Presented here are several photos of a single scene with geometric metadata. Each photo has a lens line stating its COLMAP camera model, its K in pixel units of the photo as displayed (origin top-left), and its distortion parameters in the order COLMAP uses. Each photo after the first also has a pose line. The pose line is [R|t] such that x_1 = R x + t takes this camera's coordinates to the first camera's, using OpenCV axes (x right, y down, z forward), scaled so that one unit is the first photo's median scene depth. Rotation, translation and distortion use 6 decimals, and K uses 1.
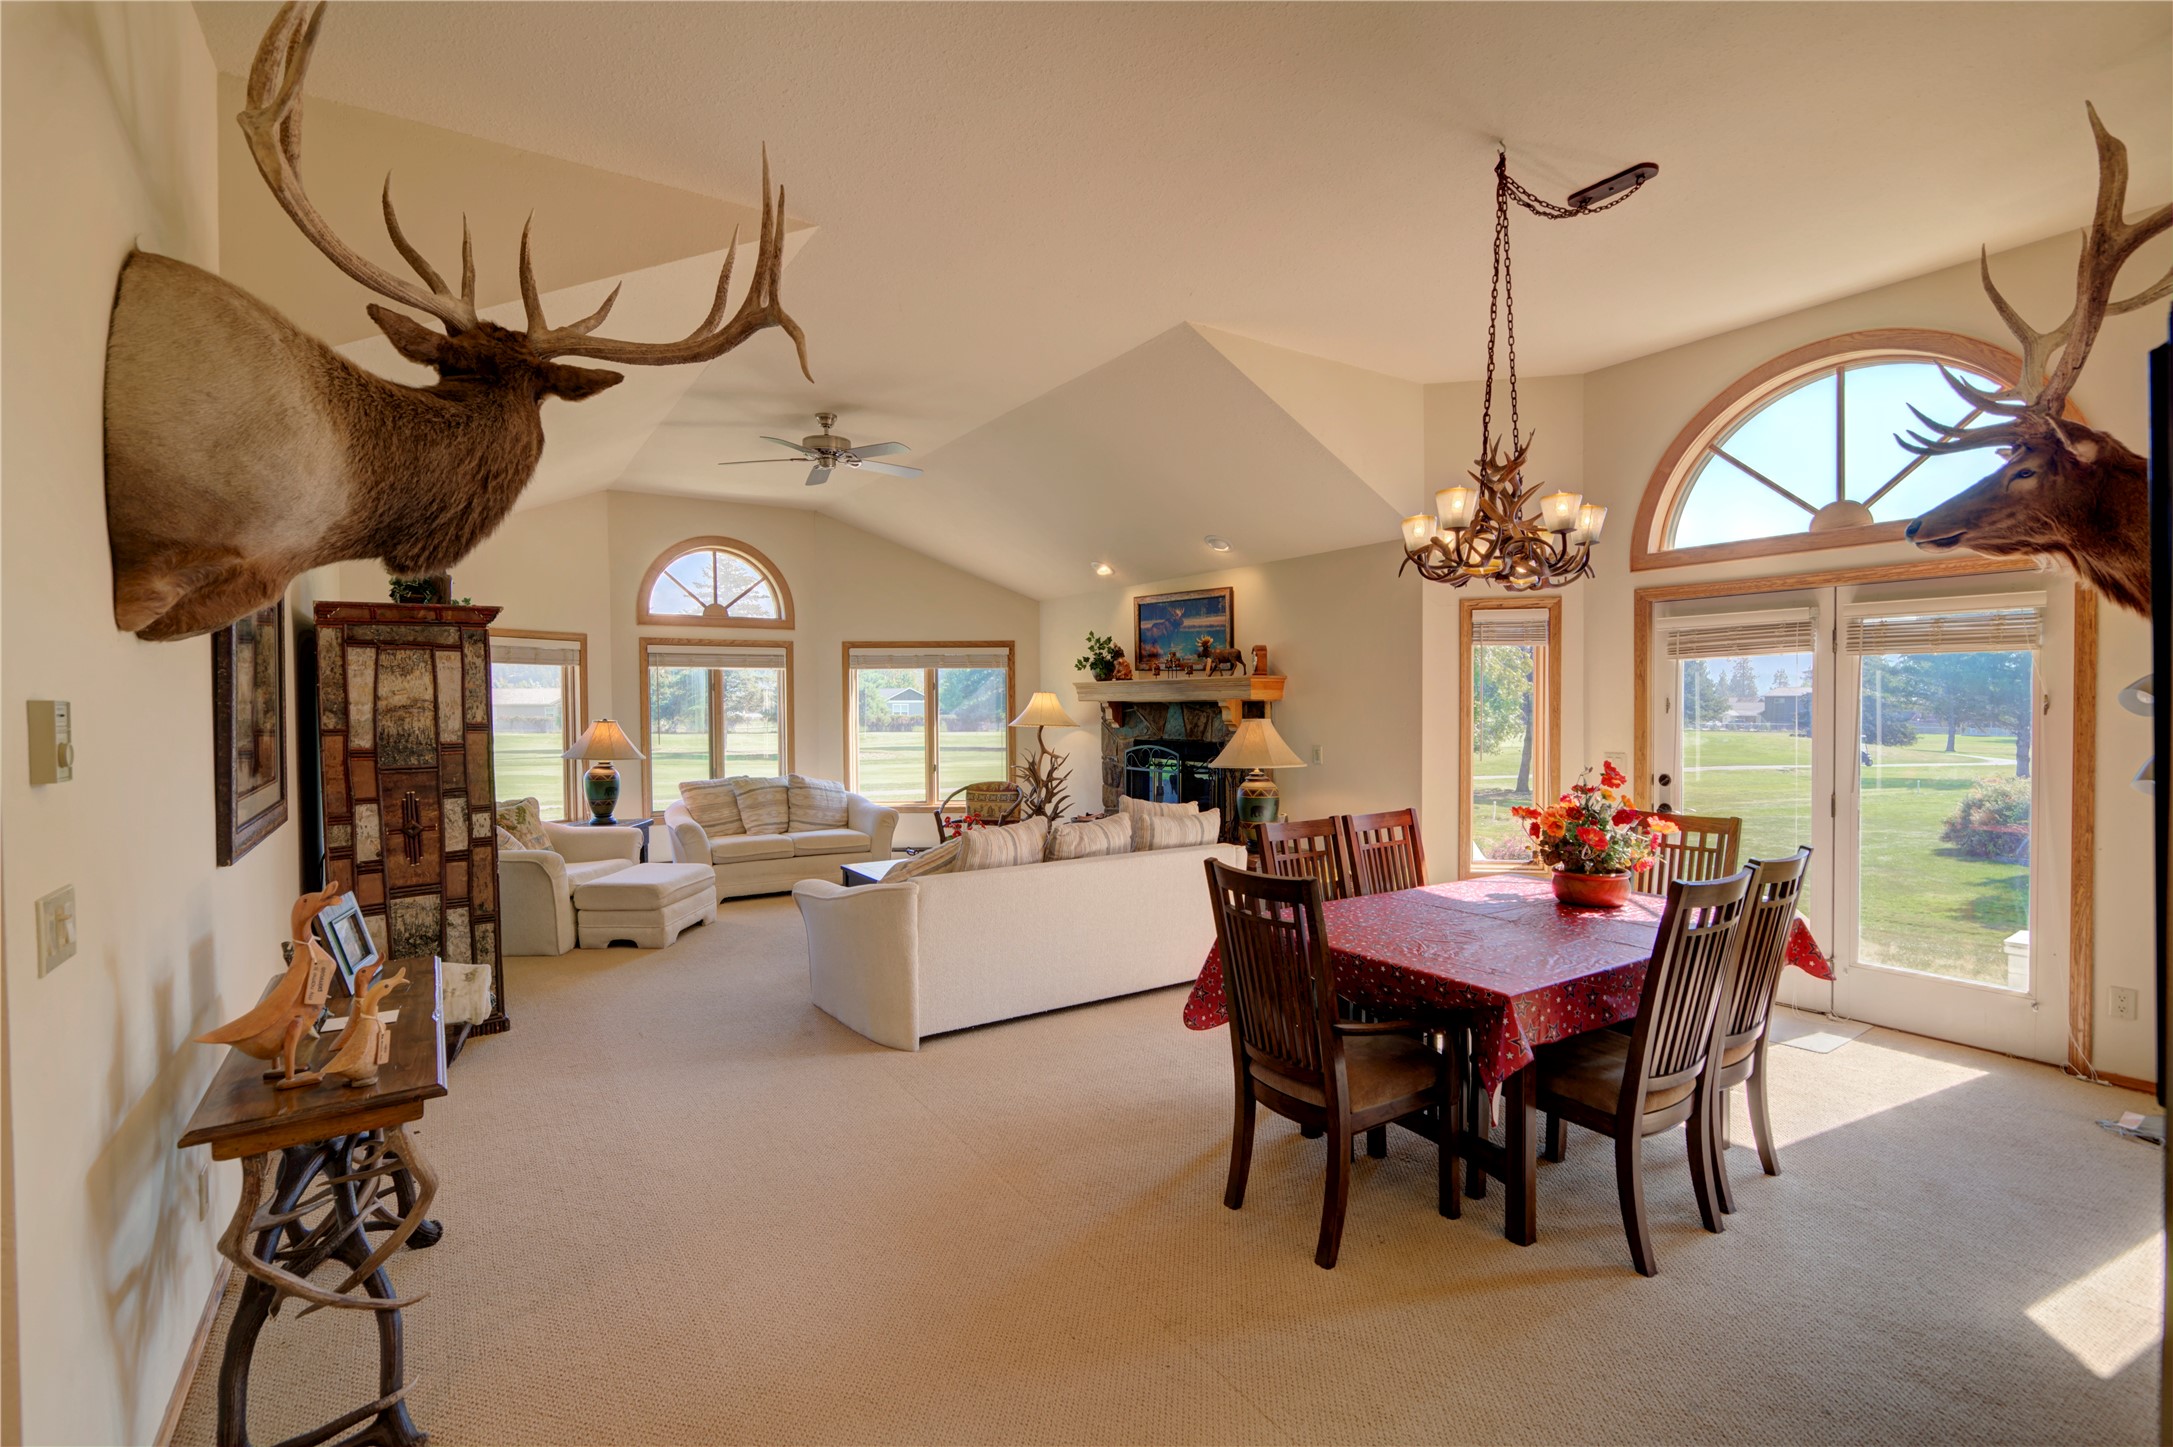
lens RADIAL K [[992.9, 0, 1086.5], [0, 992.9, 723.5], [0, 0, 1]] dist [-0.002579, 0.000768]
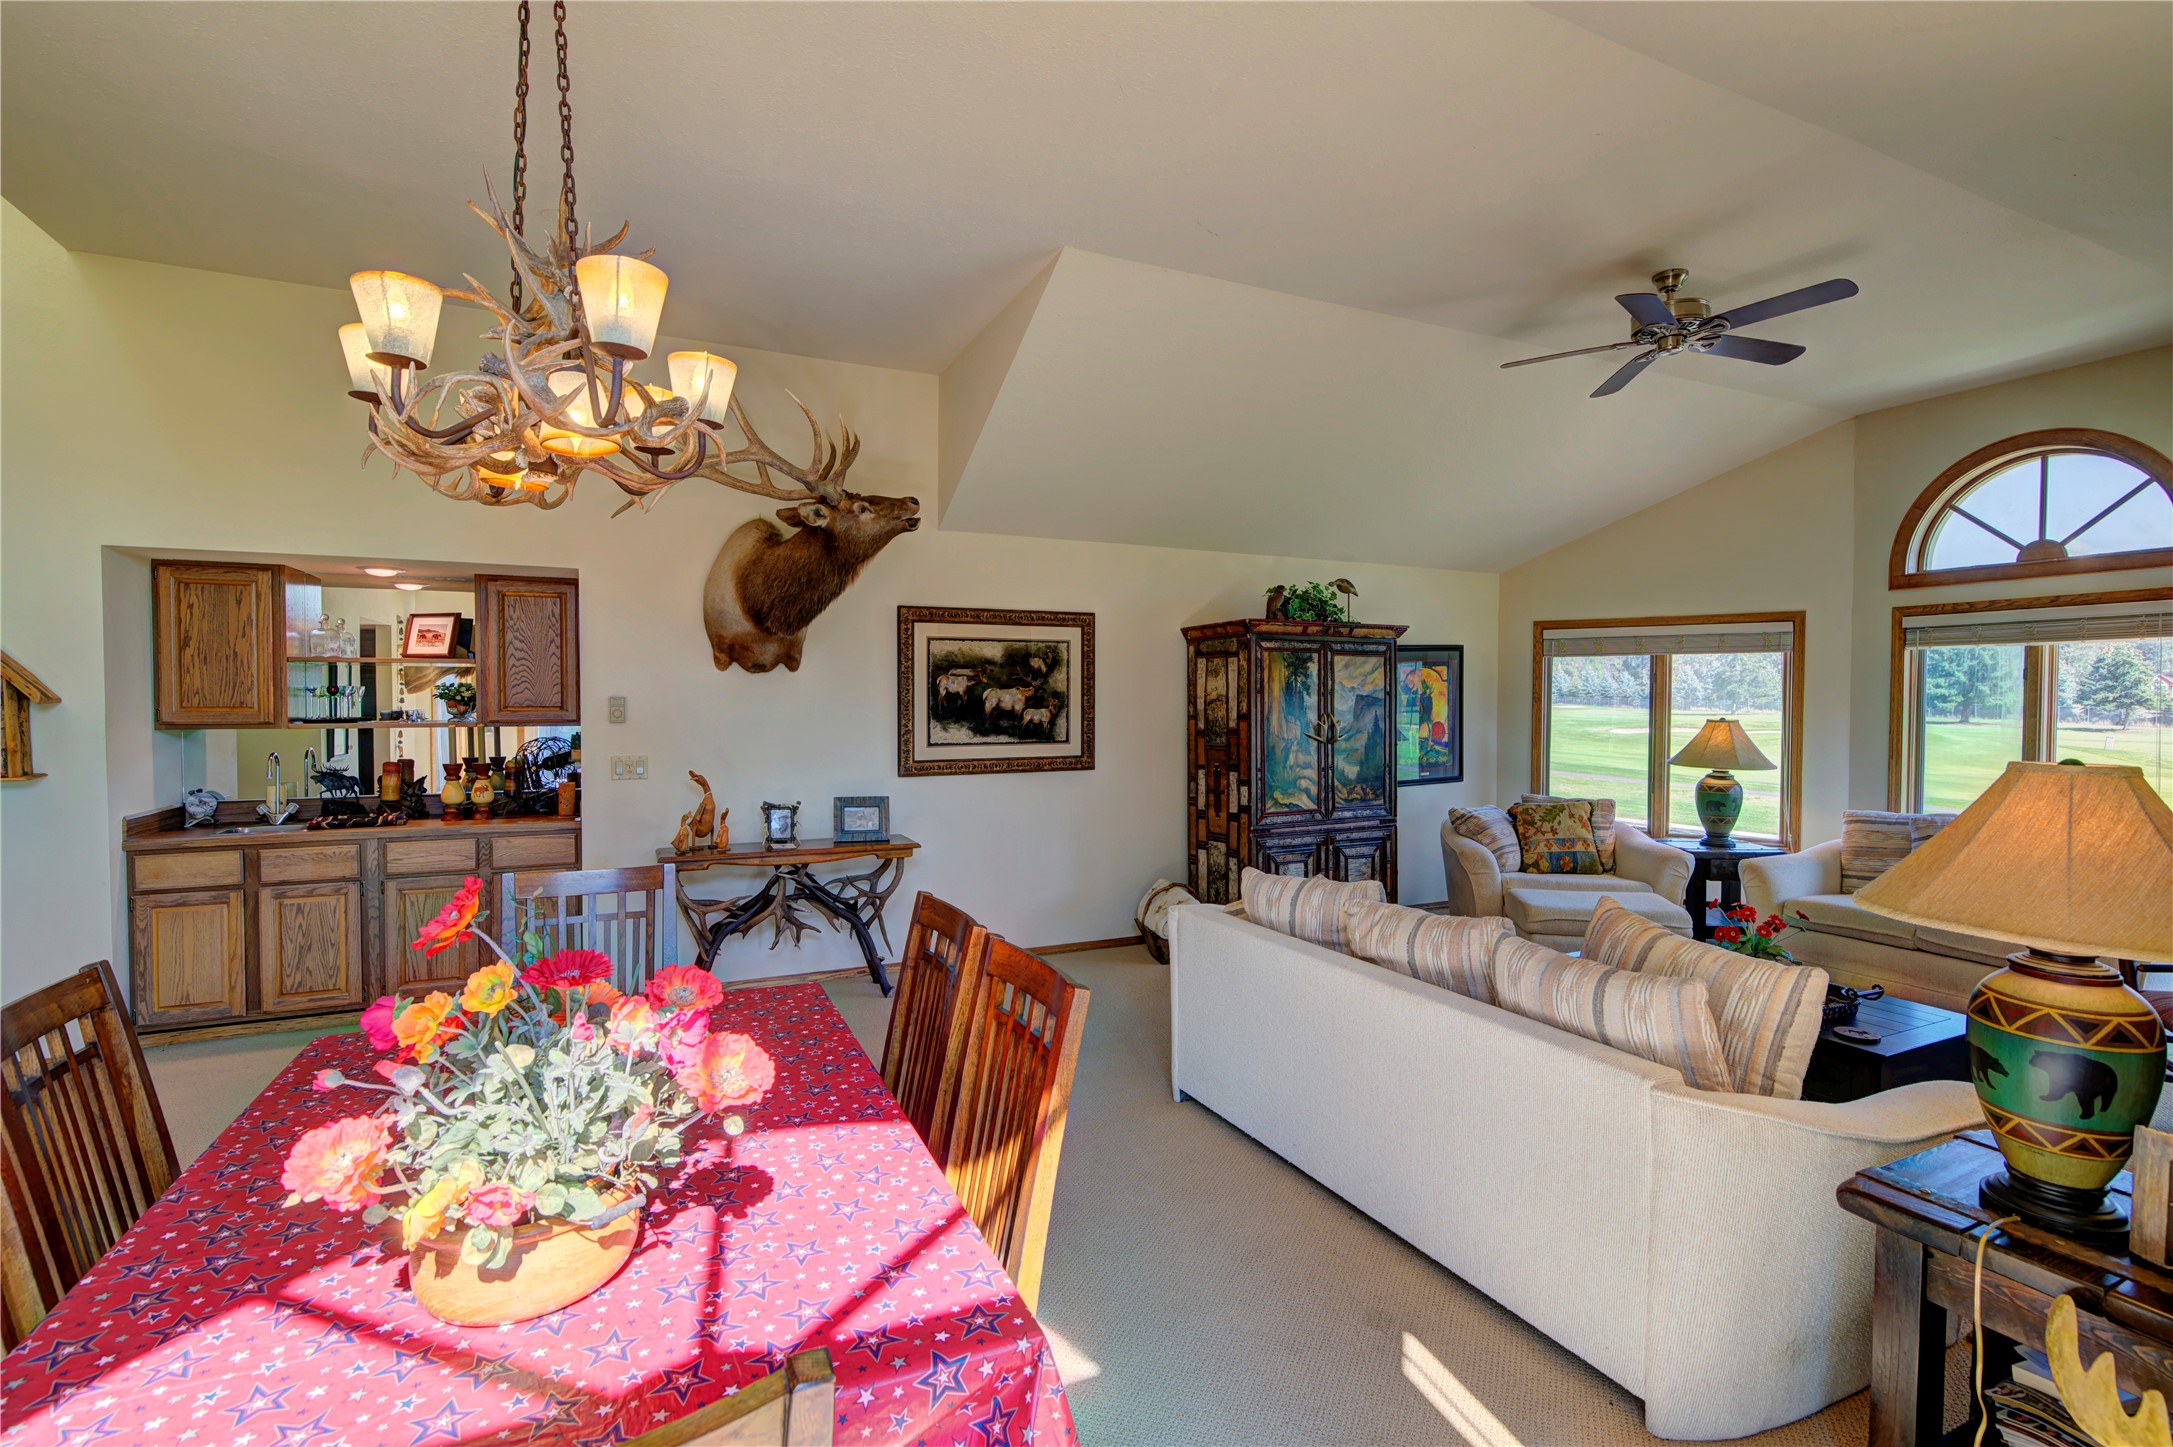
lens RADIAL K [[992.9, 0, 1086.5], [0, 992.9, 723.5], [0, 0, 1]] dist [-0.002579, 0.000768]
pose [[-0.140106, 0.030548, -0.989665, 0.638129], [-0.022893, 0.999157, 0.034082, -0.025664], [0.989872, 0.027432, -0.139289, 0.959374]]
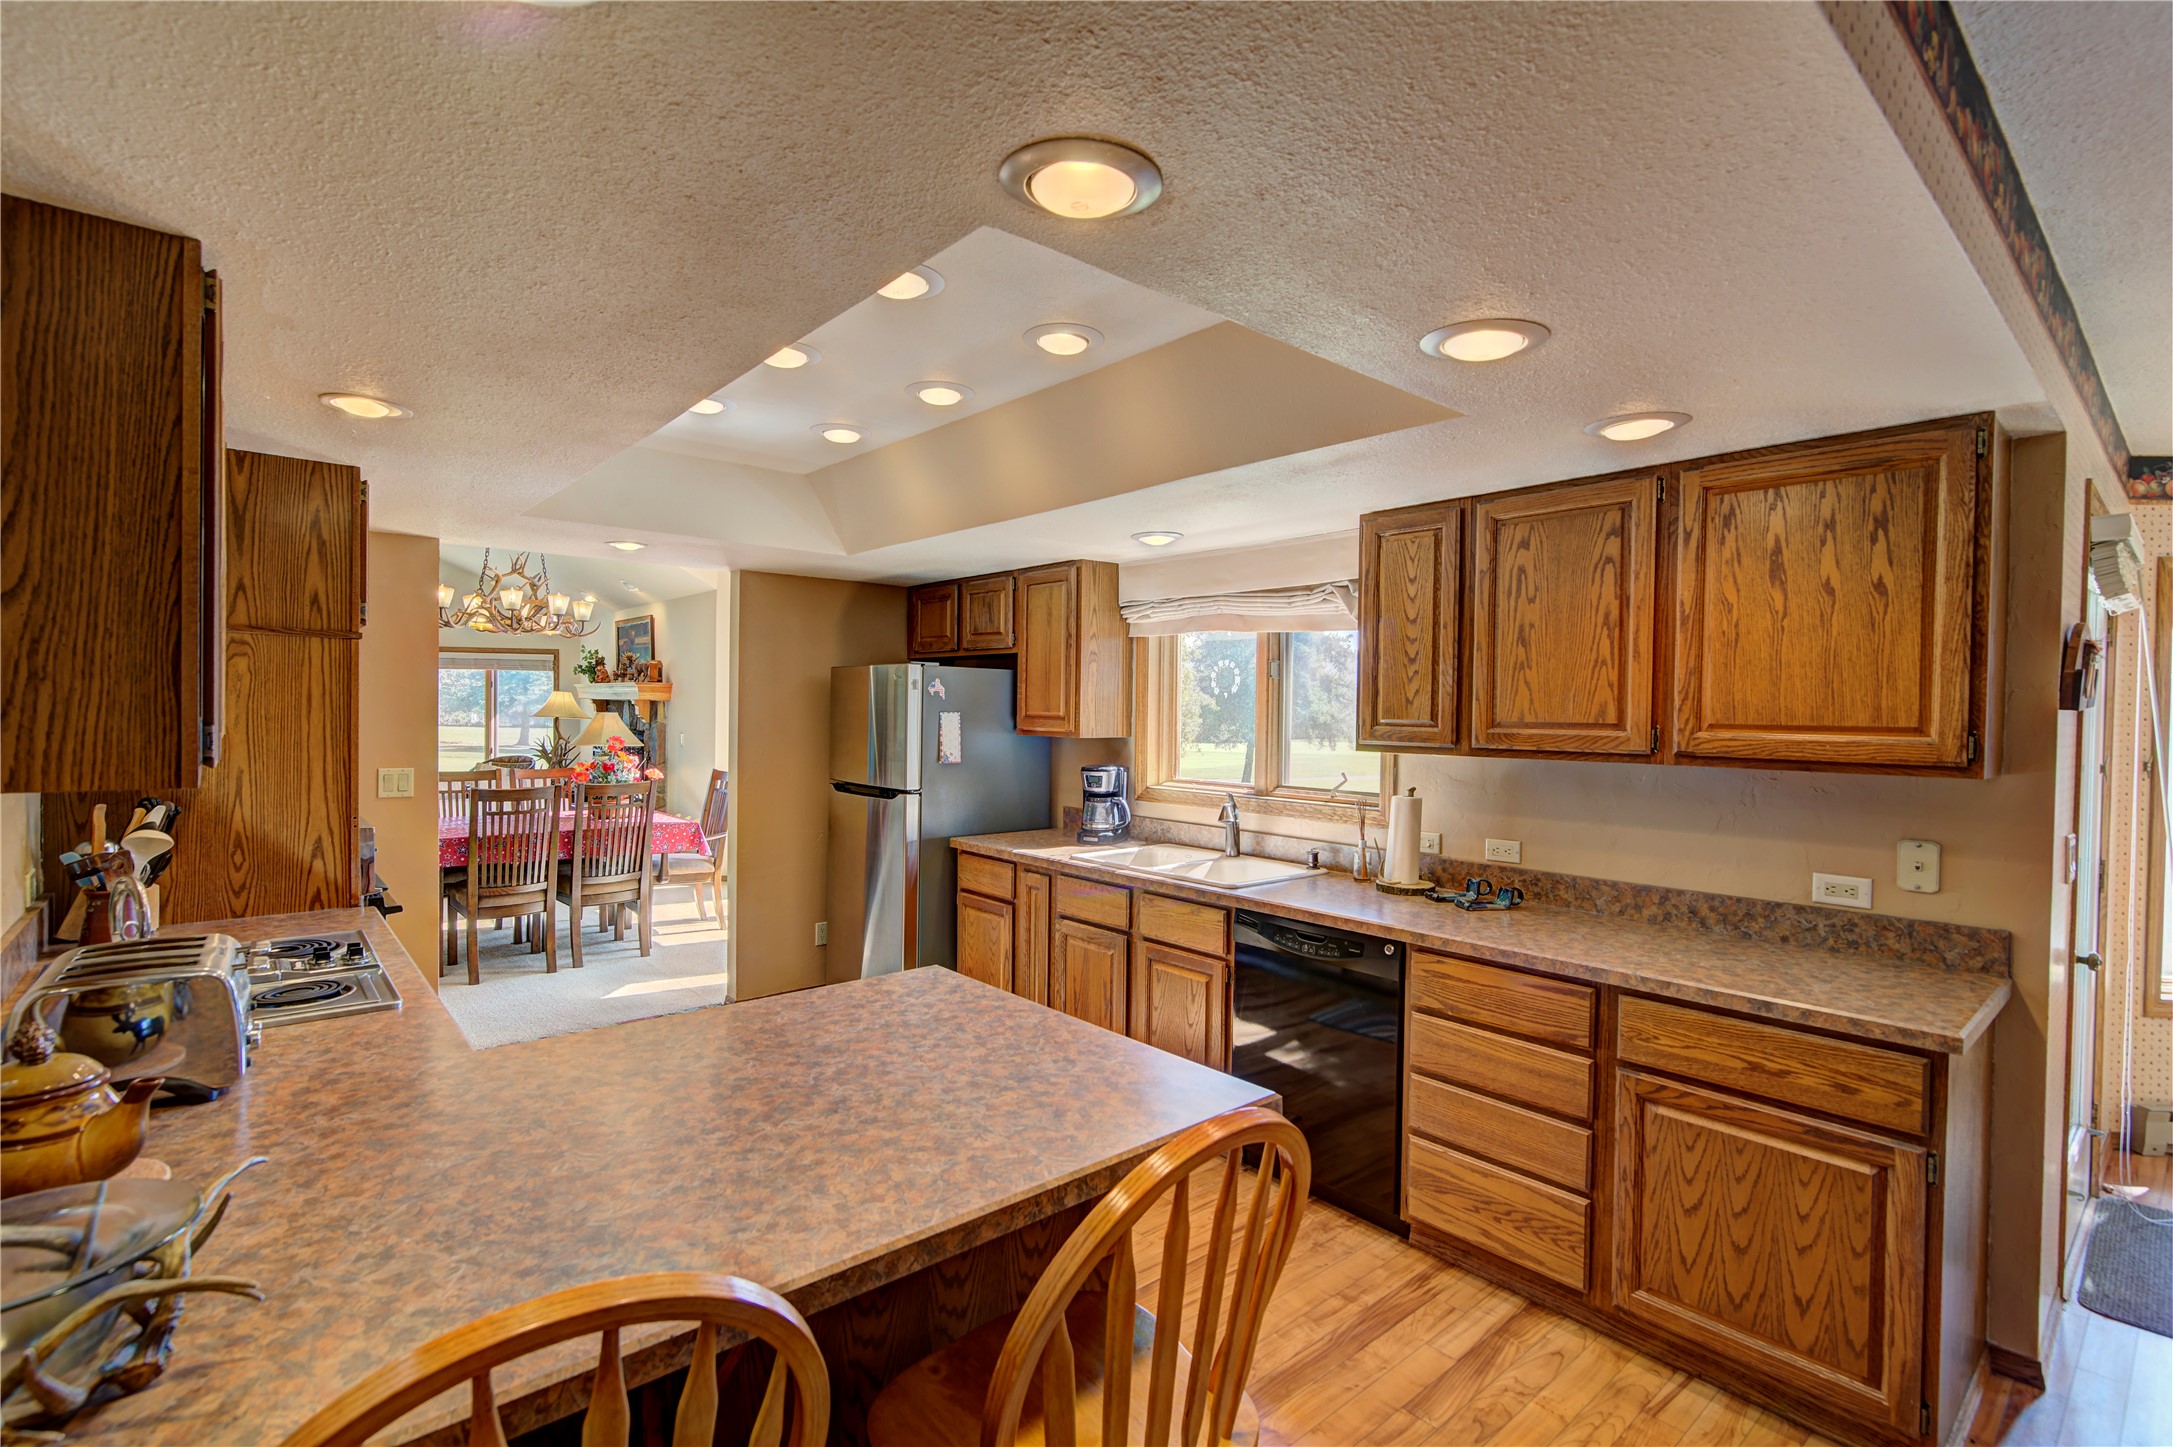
lens RADIAL K [[992.9, 0, 1086.5], [0, 992.9, 723.5], [0, 0, 1]] dist [-0.002579, 0.000768]
pose [[0.991408, 0.020075, 0.129253, 0.863291], [-0.019534, 0.999794, -0.005450, 0.007656], [-0.129336, 0.002879, 0.991597, -0.664492]]
